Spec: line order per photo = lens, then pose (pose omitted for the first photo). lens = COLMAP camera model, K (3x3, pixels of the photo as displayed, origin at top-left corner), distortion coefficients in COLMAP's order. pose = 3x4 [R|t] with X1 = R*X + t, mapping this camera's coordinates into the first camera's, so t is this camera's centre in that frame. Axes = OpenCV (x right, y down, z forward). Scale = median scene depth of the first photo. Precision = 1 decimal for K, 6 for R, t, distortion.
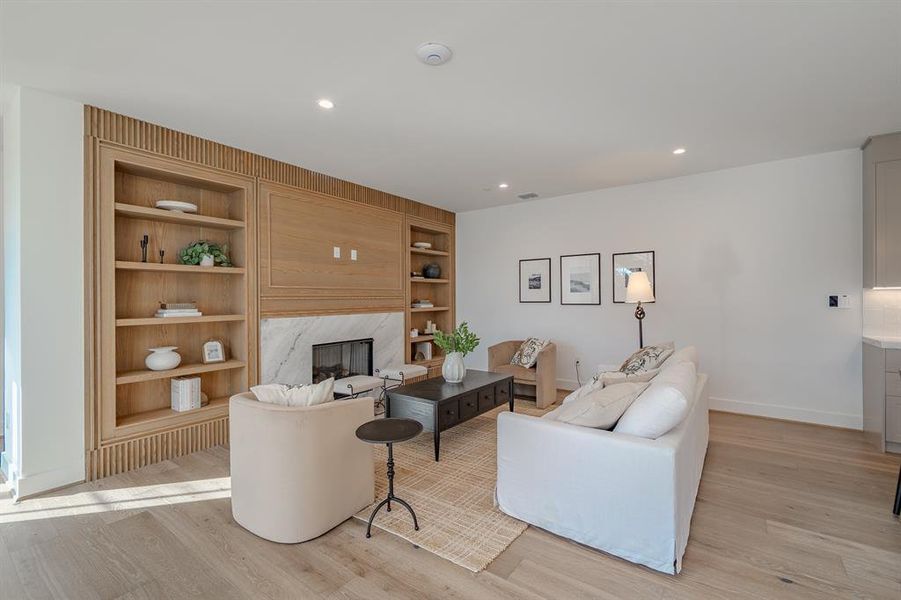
lens RADIAL K [[394.1, 0, 450.2], [0, 394.1, 298.9], [0, 0, 1]] dist [0.000382, -0.000324]
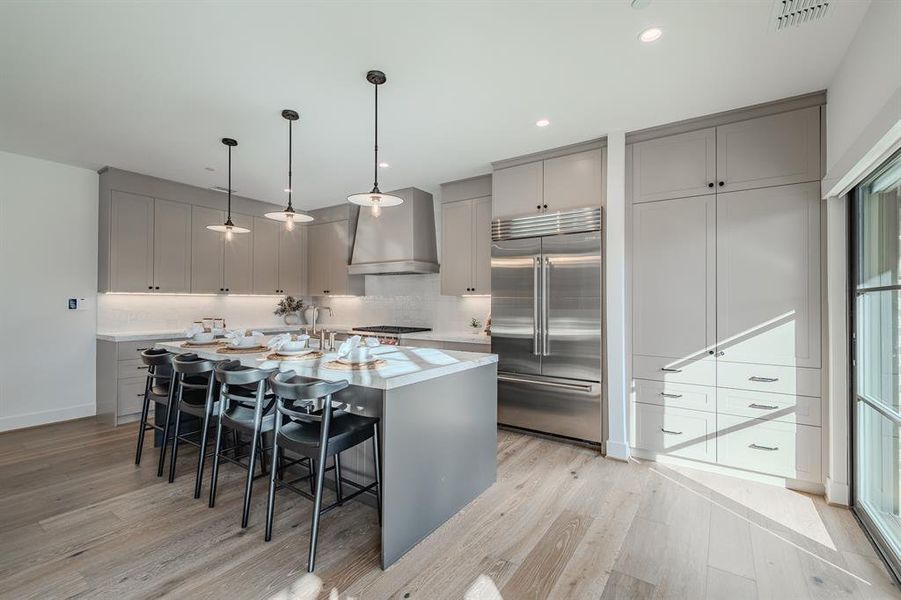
lens RADIAL K [[393.5, 0, 448.8], [0, 393.5, 298.3], [0, 0, 1]] dist [0.000222, -0.000434]
pose [[-0.022385, 0.012461, 0.999672, -0.137234], [-0.001471, 0.999921, -0.012497, 0.002613], [-0.999748, -0.001751, -0.022365, -0.010494]]
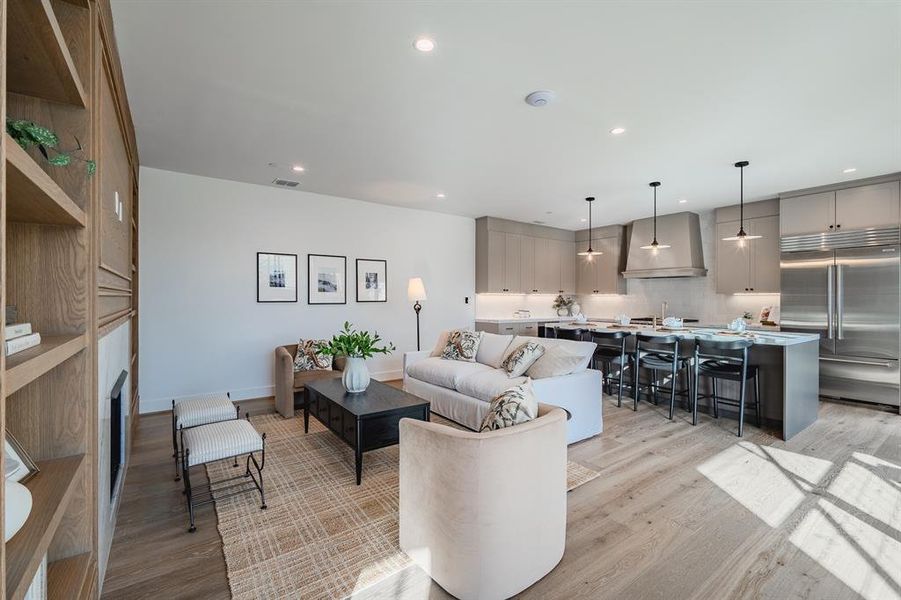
lens RADIAL K [[393.5, 0, 448.8], [0, 393.5, 298.3], [0, 0, 1]] dist [0.000222, -0.000434]
pose [[0.311275, 0.005566, 0.950303, -0.785101], [-0.001956, 0.999984, -0.005216, 0.006344], [-0.950318, -0.000235, 0.311281, 0.538833]]
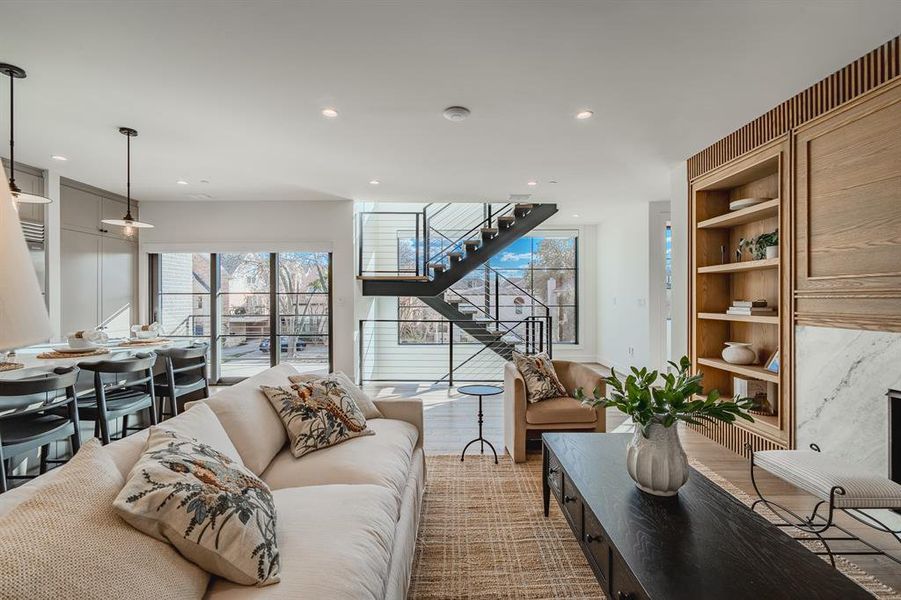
lens RADIAL K [[393.2, 0, 443.1], [0, 393.2, 298.6], [0, 0, 1]] dist [0.001516, 0.000101]
pose [[-0.816813, 0.005692, -0.576875, 0.467443], [0.003159, 0.999980, 0.005393, -0.002939], [0.576894, 0.002582, -0.816815, 1.256251]]
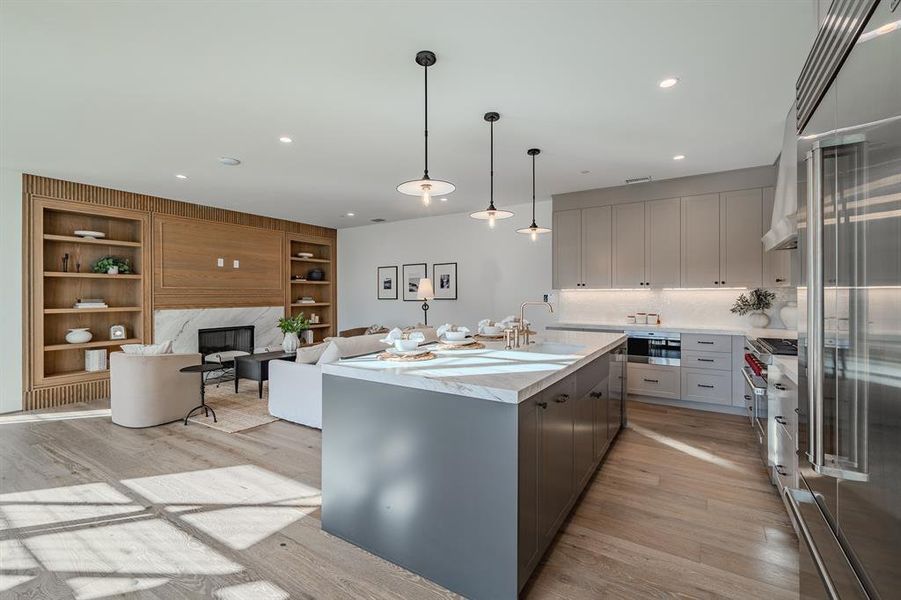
lens RADIAL K [[399.4, 0, 454.0], [0, 399.4, 296.5], [0, 0, 1]] dist [-0.000538, -0.000423]
pose [[0.997602, 0.001385, 0.069201, 0.527461], [-0.001291, 0.999998, -0.001407, 0.001787], [-0.069203, 0.001315, 0.997602, -0.548598]]
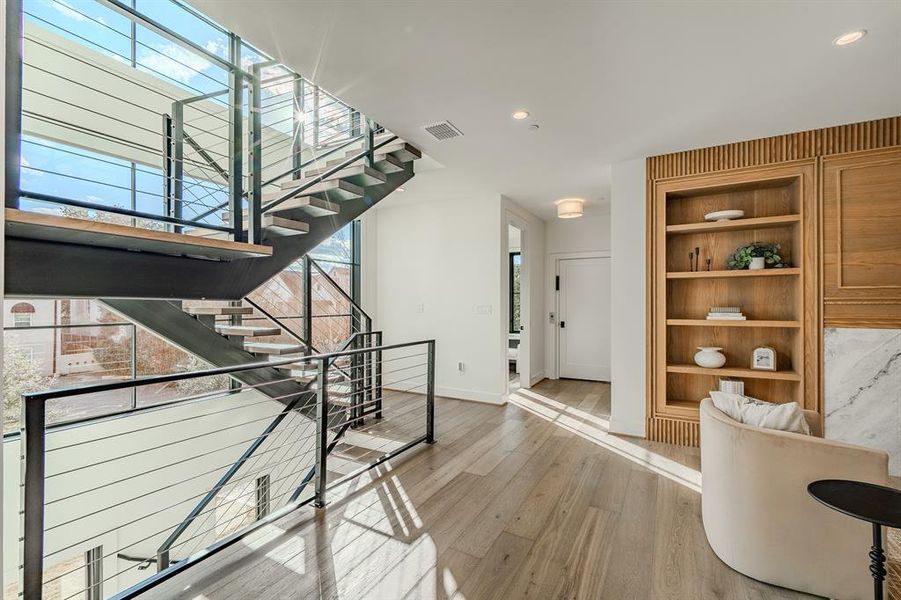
lens RADIAL K [[394.8, 0, 449.3], [0, 394.8, 303.6], [0, 0, 1]] dist [0.000070, -0.000230]
pose [[0.122346, 0.002458, -0.992484, 0.246588], [-0.002880, 0.999994, 0.002121, 0.001473], [0.992483, 0.002599, 0.122352, 0.130032]]
